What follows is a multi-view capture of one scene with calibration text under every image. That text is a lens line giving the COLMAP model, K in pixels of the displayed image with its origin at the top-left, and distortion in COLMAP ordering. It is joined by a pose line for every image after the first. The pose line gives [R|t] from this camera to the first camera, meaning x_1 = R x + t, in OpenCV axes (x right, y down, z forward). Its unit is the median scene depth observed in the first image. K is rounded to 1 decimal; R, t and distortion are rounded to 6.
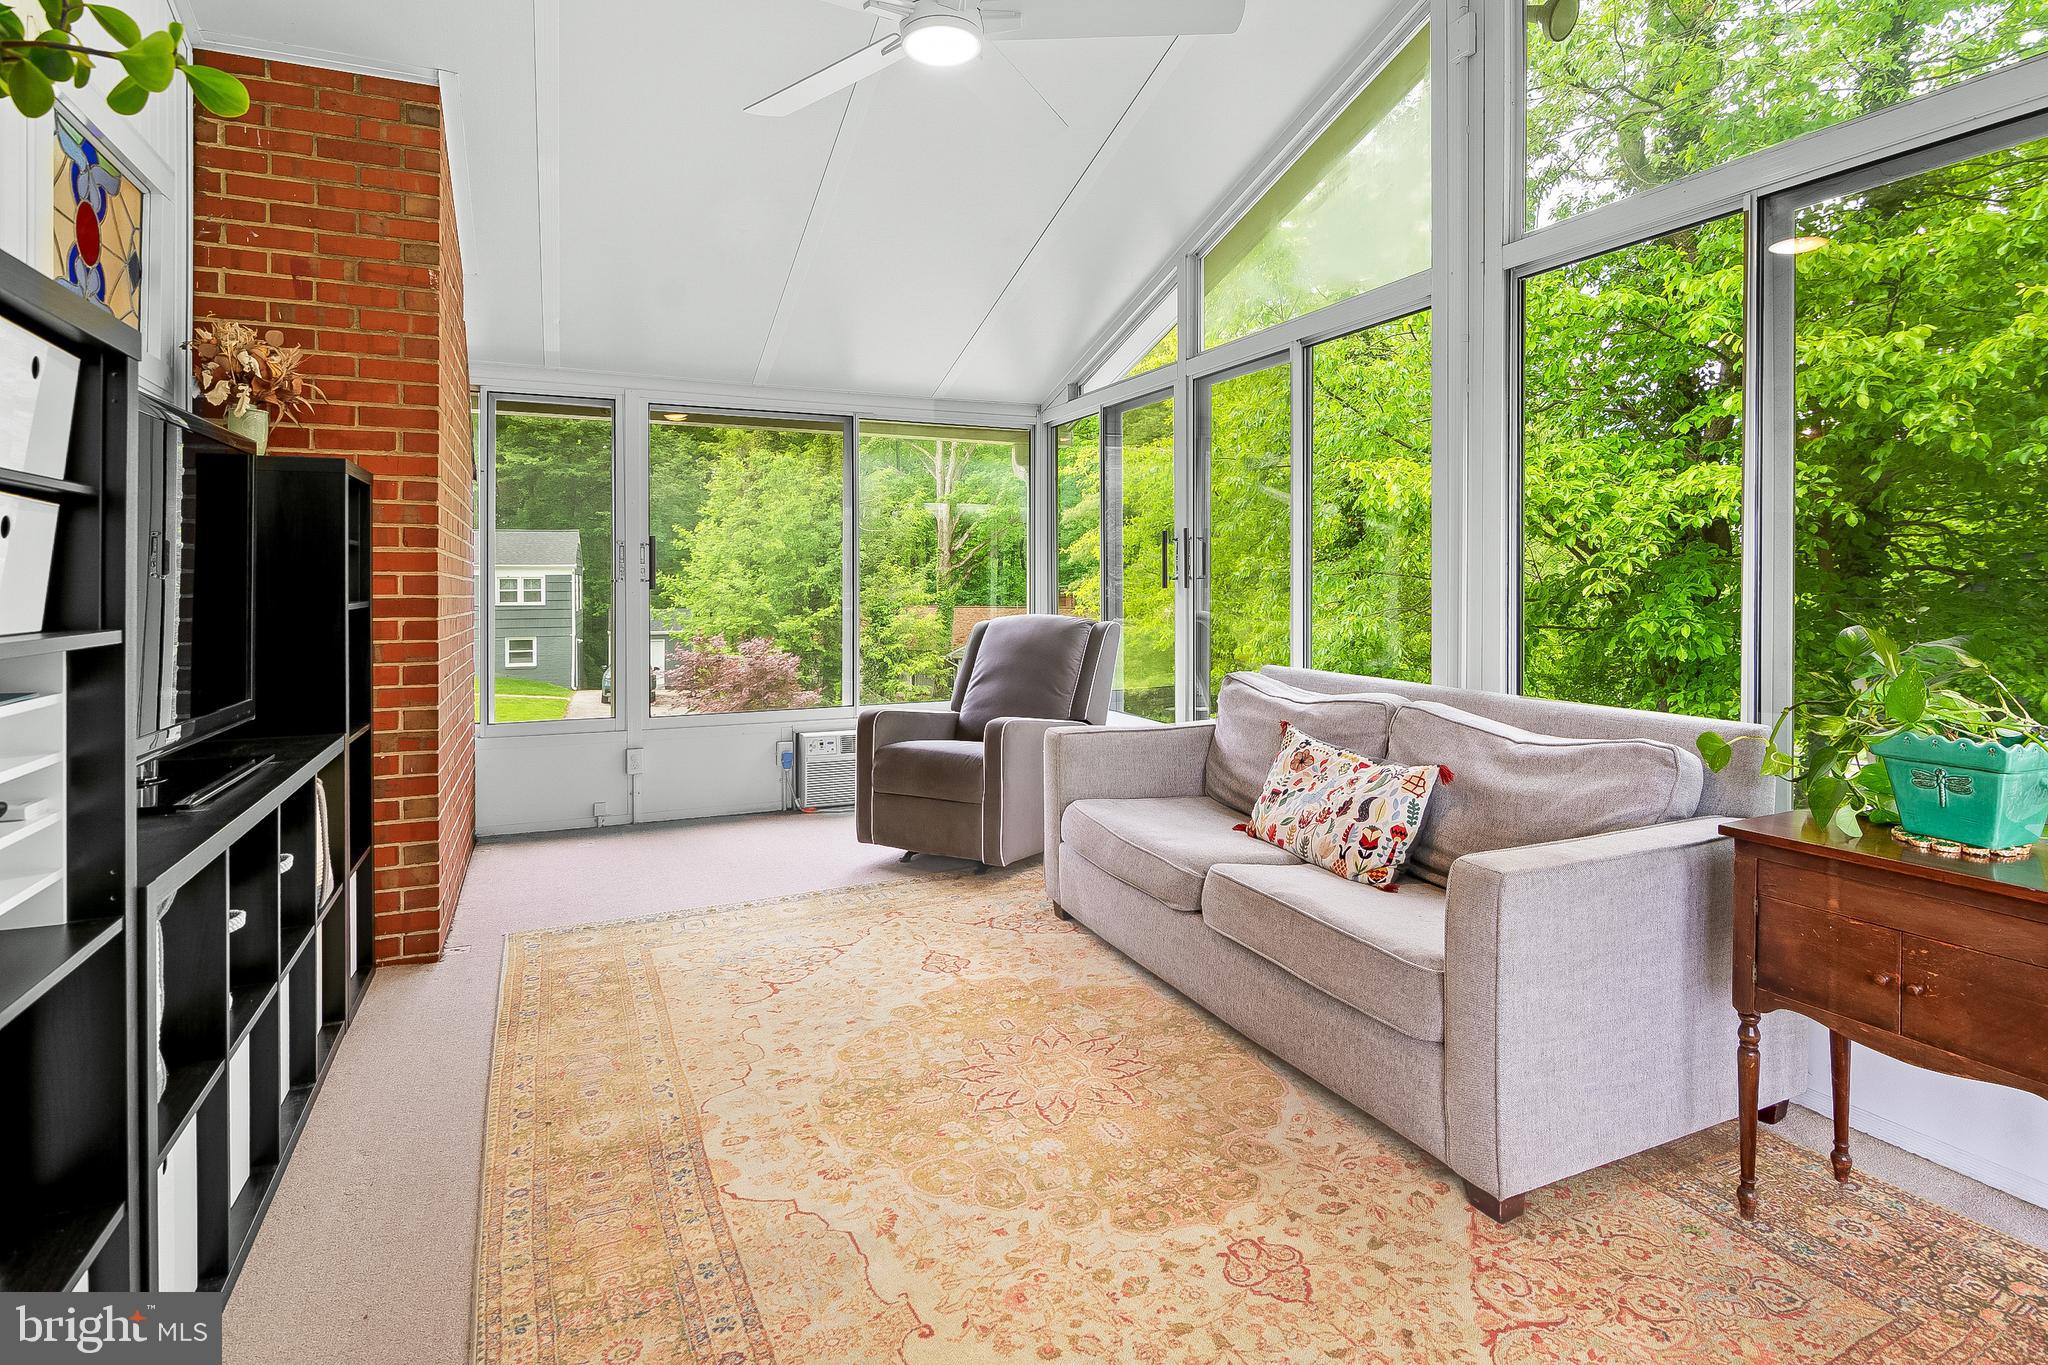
lens RADIAL K [[1034.3, 0, 1024.9], [0, 1034.3, 568.4], [0, 0, 1]] dist [-0.002730, -0.007152]
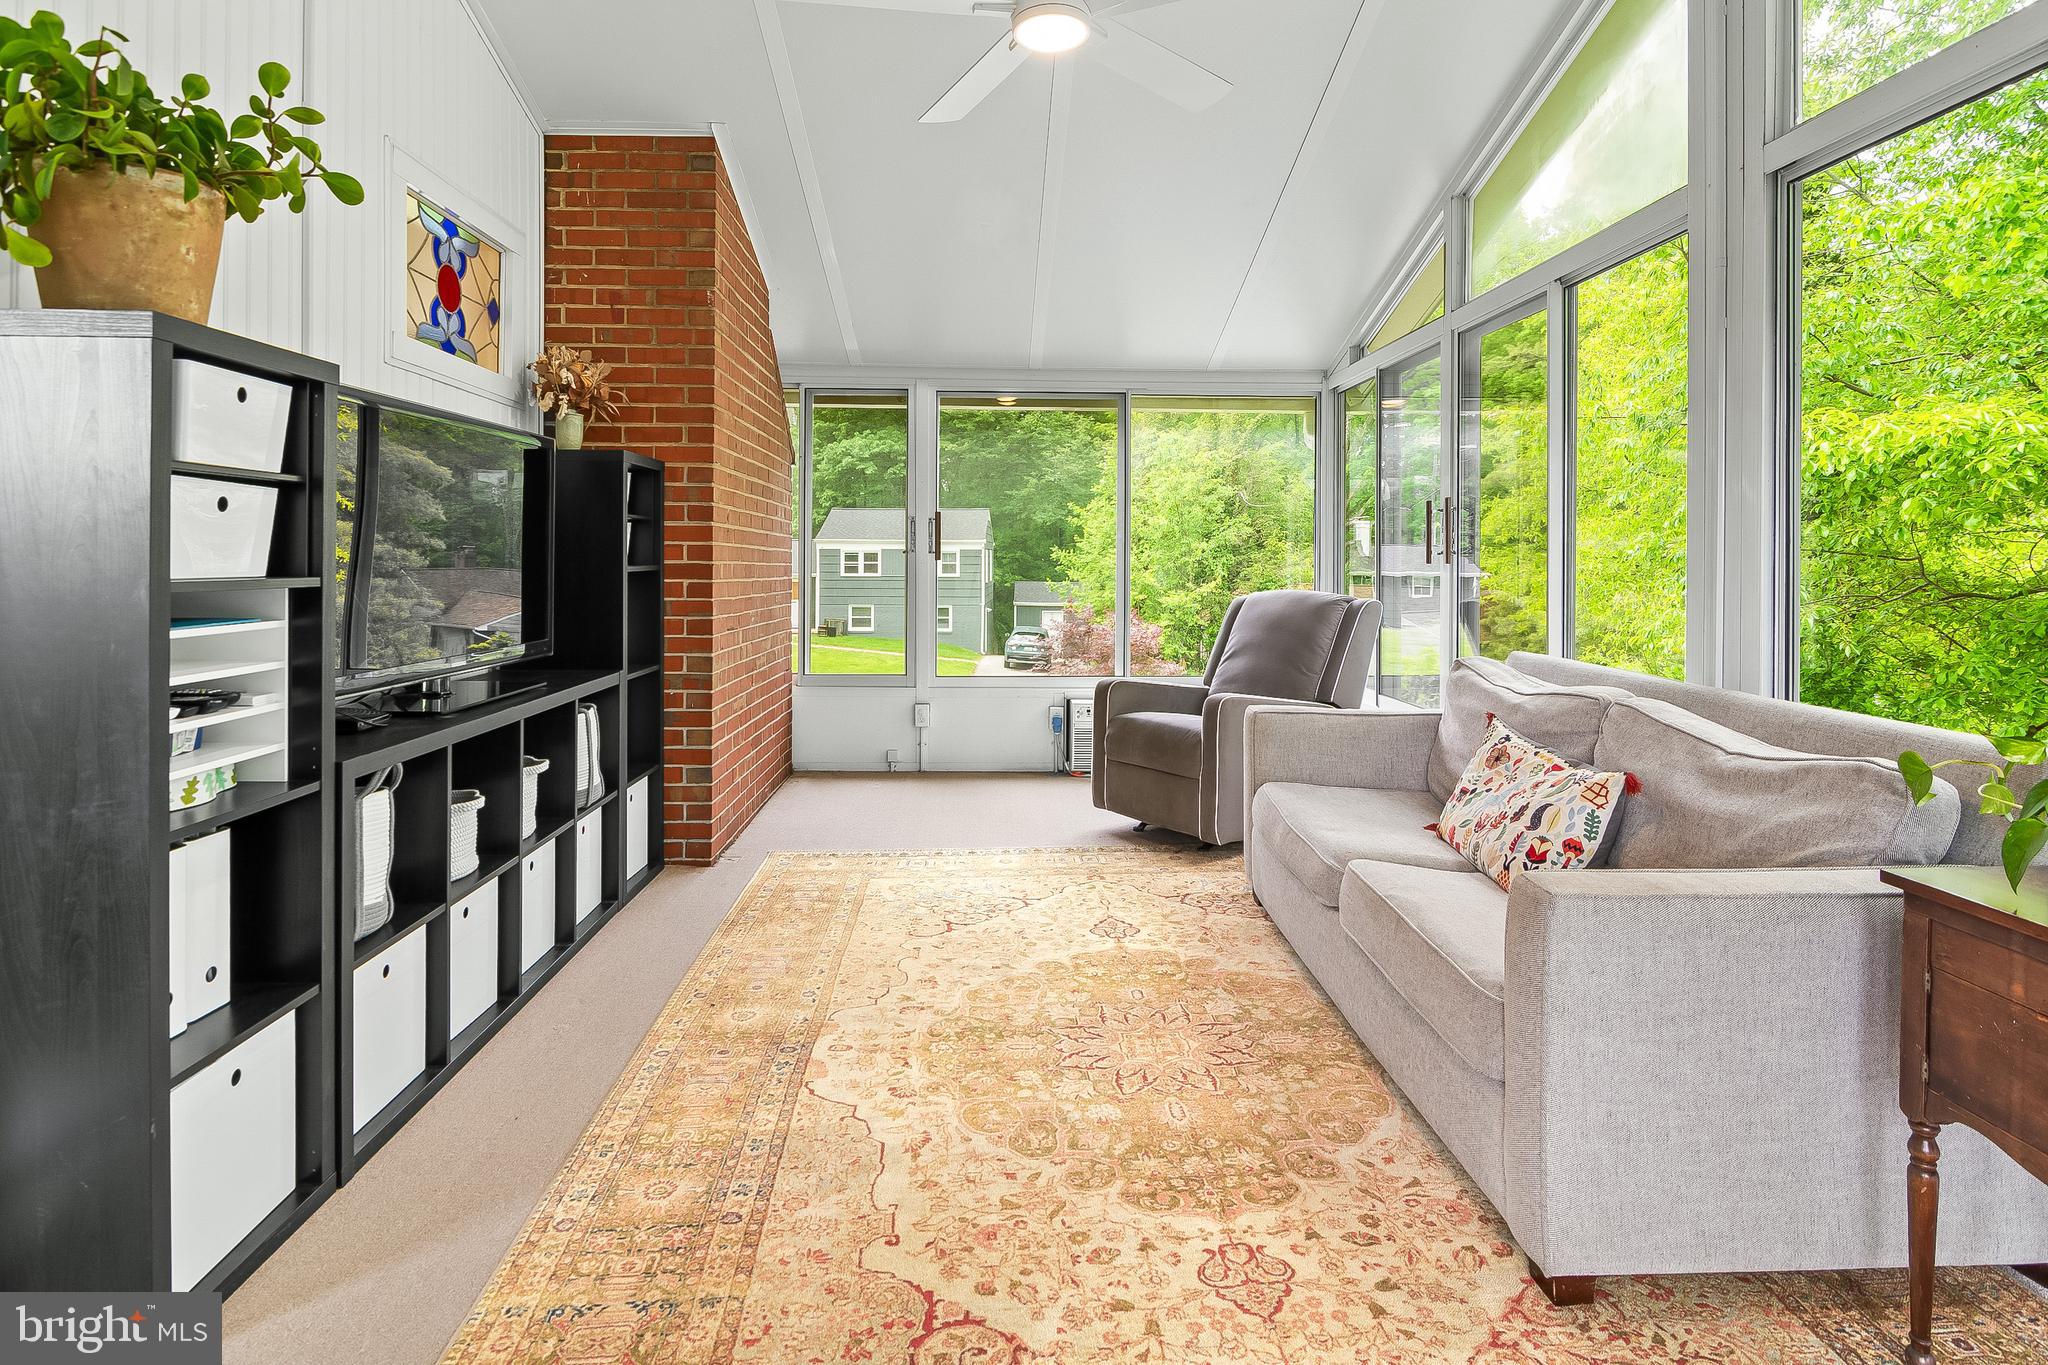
lens RADIAL K [[1038.2, 0, 1020.1], [0, 1038.2, 544.9], [0, 0, 1]] dist [-0.001801, -0.005604]
pose [[0.923231, 0.003830, -0.384227, 0.265245], [-0.003808, 0.999992, 0.000820, 0.005560], [0.384227, 0.000706, 0.923238, 0.028129]]
